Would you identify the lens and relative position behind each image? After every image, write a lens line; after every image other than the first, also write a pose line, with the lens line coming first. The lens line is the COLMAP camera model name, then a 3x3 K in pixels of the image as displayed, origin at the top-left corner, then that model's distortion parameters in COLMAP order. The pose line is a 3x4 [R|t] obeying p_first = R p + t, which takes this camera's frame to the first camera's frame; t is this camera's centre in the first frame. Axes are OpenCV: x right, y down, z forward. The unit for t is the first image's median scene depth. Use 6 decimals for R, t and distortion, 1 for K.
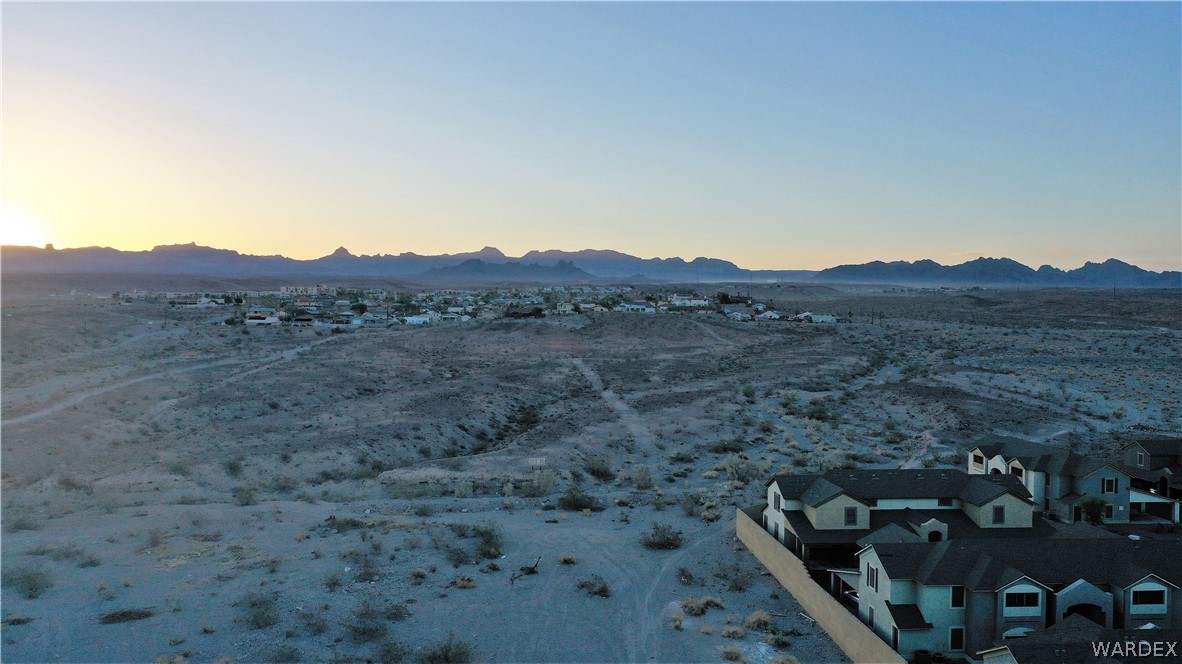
lens RADIAL K [[929.1, 0, 587.2], [0, 929.1, 330.8], [0, 0, 1]] dist [0.000933, -0.000587]
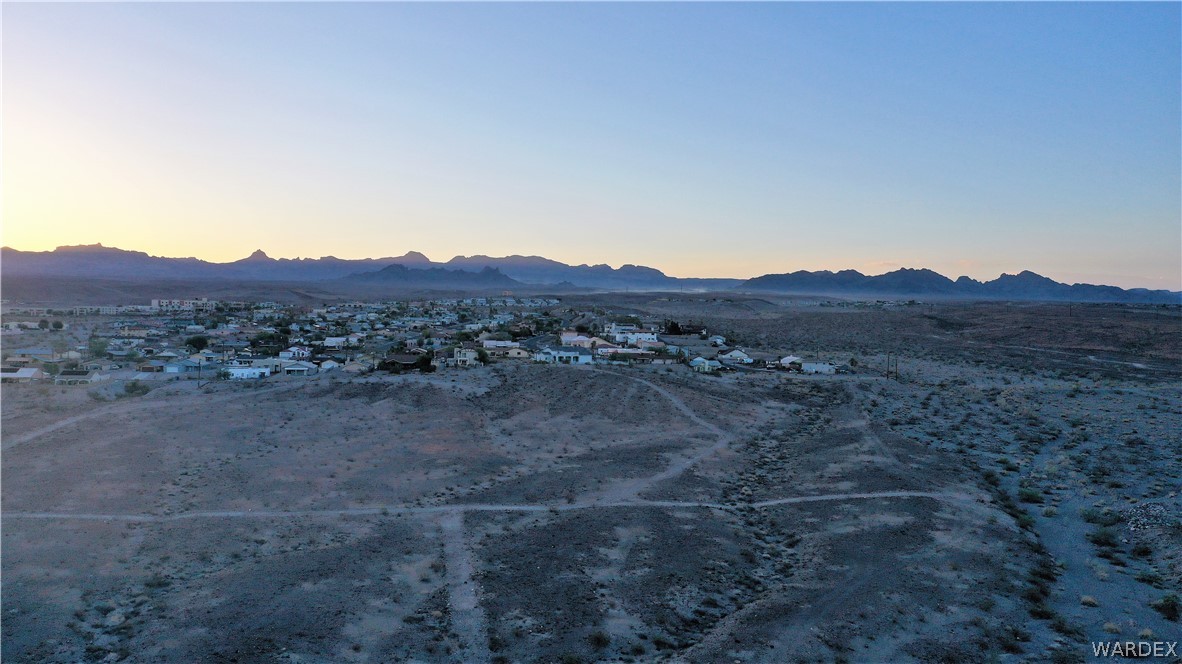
lens RADIAL K [[929.1, 0, 590.8], [0, 929.1, 333.9], [0, 0, 1]] dist [0.000933, -0.000587]
pose [[0.996589, 0.004691, 0.082397, 0.012791], [-0.004435, 0.999985, -0.003289, -0.038947], [-0.082412, 0.002912, 0.996594, 0.288848]]
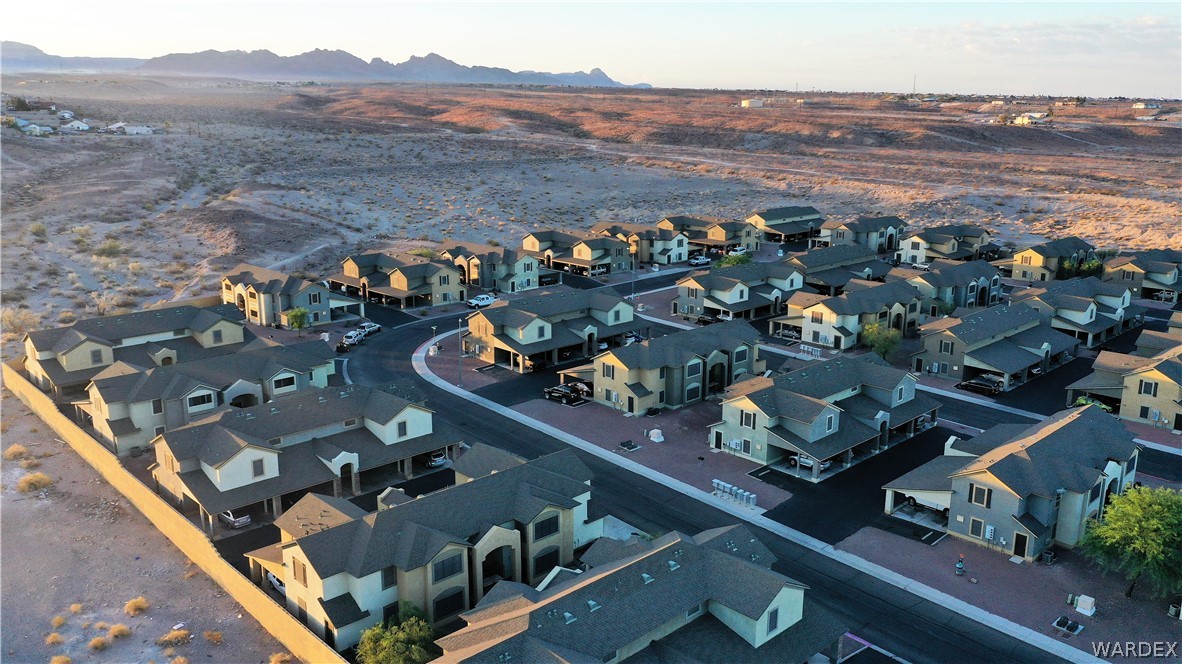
lens RADIAL K [[929.1, 0, 586.4], [0, 929.1, 336.2], [0, 0, 1]] dist [0.000933, -0.000587]
pose [[0.784504, -0.159246, 0.599329, 0.008576], [0.021928, 0.972985, 0.229827, -0.017184], [-0.619736, -0.167158, 0.766802, -0.062745]]
